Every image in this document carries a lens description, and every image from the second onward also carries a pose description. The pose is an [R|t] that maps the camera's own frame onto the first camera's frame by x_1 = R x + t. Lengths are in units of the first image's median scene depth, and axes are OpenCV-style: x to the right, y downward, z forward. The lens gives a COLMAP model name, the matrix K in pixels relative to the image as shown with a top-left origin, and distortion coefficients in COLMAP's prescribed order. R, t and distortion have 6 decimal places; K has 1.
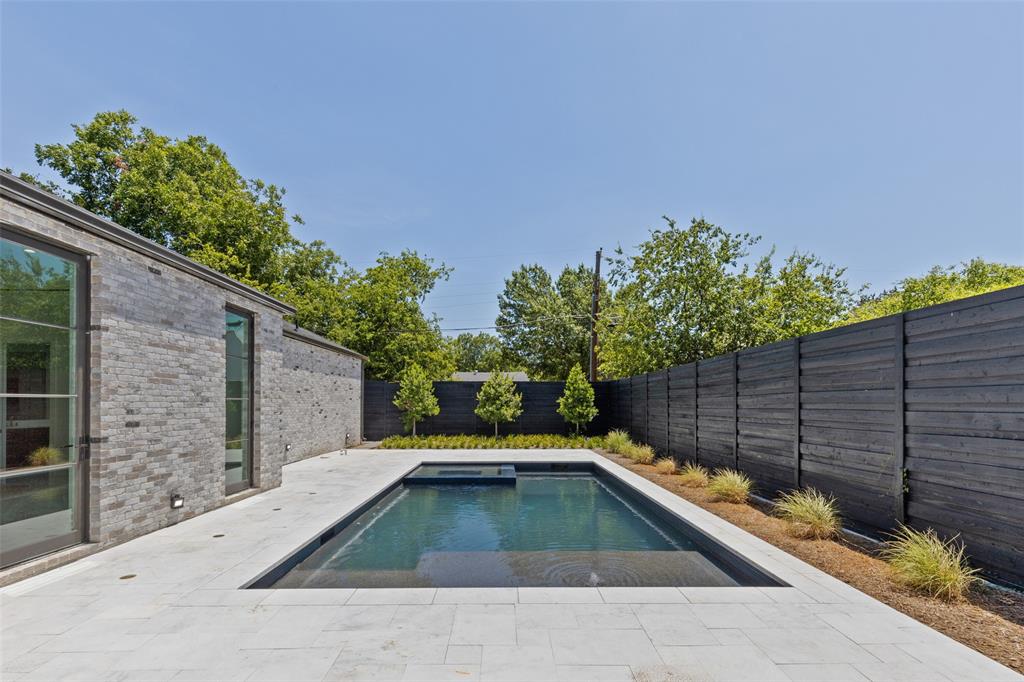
lens RADIAL K [[468.2, 0, 514.3], [0, 468.2, 350.7], [0, 0, 1]] dist [-0.000510, -0.000446]
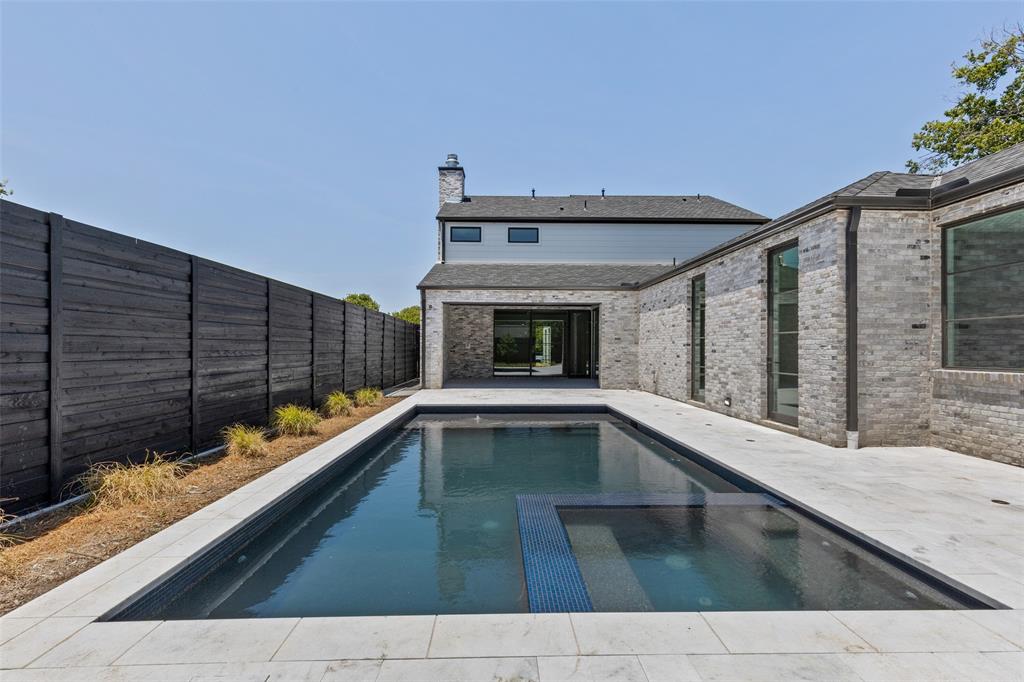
lens RADIAL K [[468.2, 0, 514.3], [0, 468.2, 350.7], [0, 0, 1]] dist [-0.000510, -0.000446]
pose [[-0.999858, -0.002892, -0.016629, 0.016167], [-0.001017, 0.993744, -0.111679, 0.285166], [0.016848, -0.111647, -0.993605, 2.220712]]
